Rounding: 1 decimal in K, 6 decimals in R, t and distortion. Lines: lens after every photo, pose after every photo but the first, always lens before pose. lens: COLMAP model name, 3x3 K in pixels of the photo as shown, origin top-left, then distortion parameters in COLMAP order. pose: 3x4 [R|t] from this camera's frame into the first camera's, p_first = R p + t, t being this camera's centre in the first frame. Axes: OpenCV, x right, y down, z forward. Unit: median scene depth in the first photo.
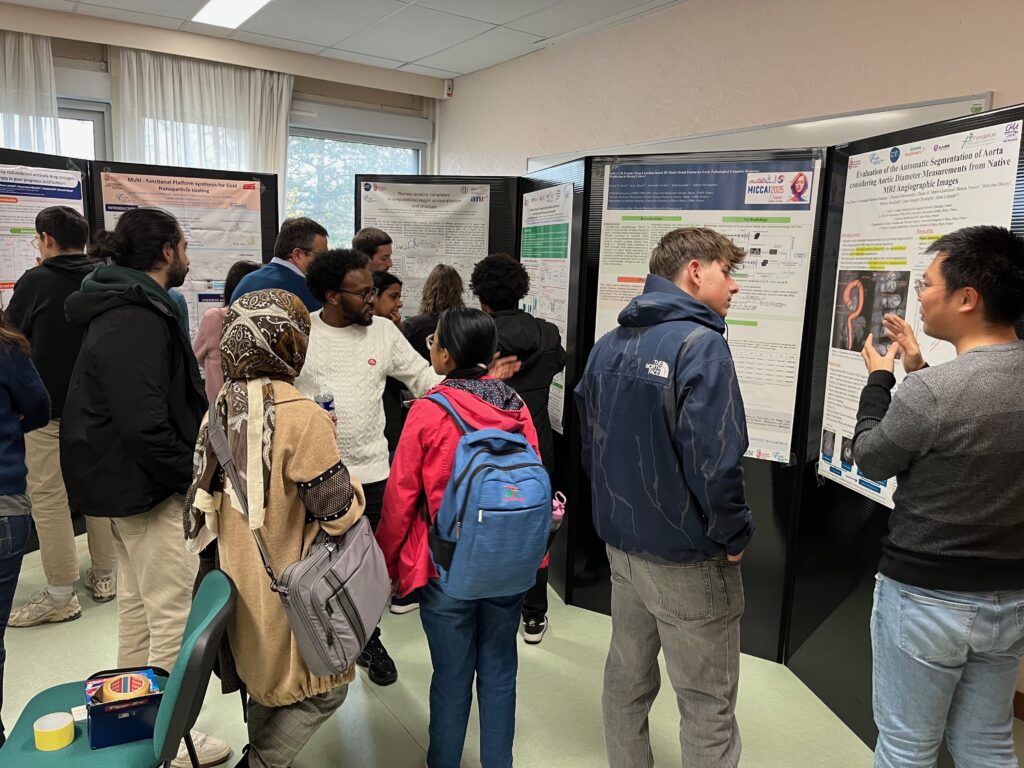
lens RADIAL K [[766.2, 0, 512.2], [0, 766.2, 390.1], [0, 0, 1]] dist [0.051432, -0.055661]
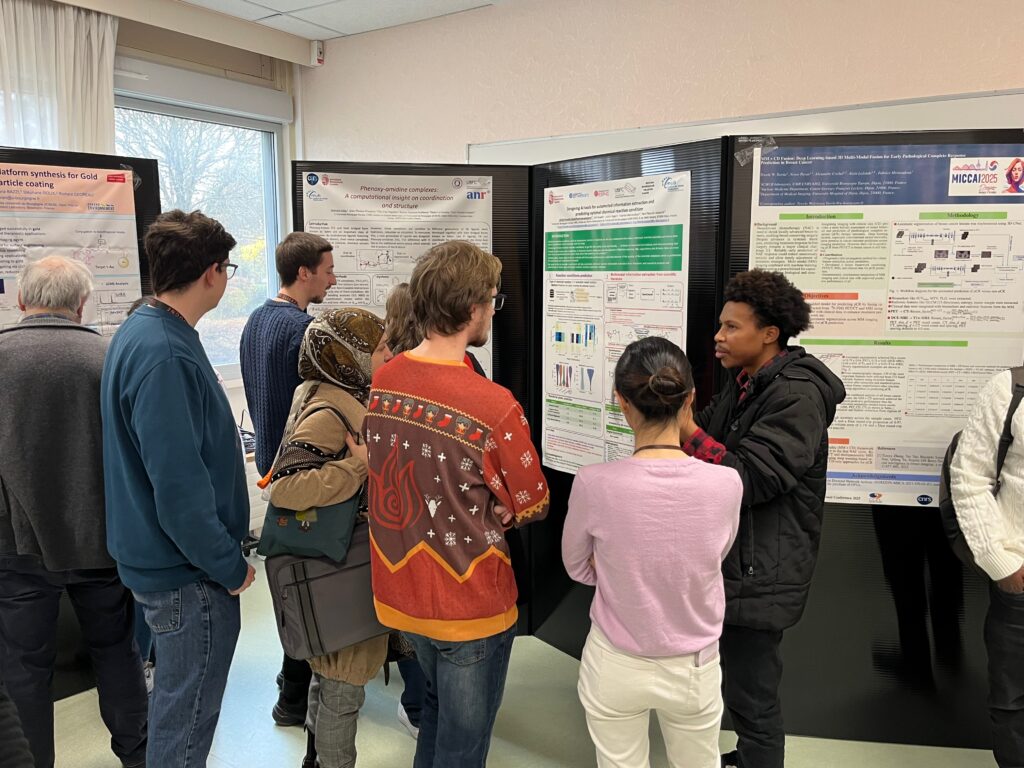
lens RADIAL K [[820.6, 0, 506.7], [0, 820.6, 378.2], [0, 0, 1]] dist [0.044994, -0.038029]
pose [[0.929281, -0.084391, 0.359603, -0.307219], [0.095288, 0.995369, -0.012651, -0.058695], [-0.356871, 0.046022, 0.933019, 0.251041]]
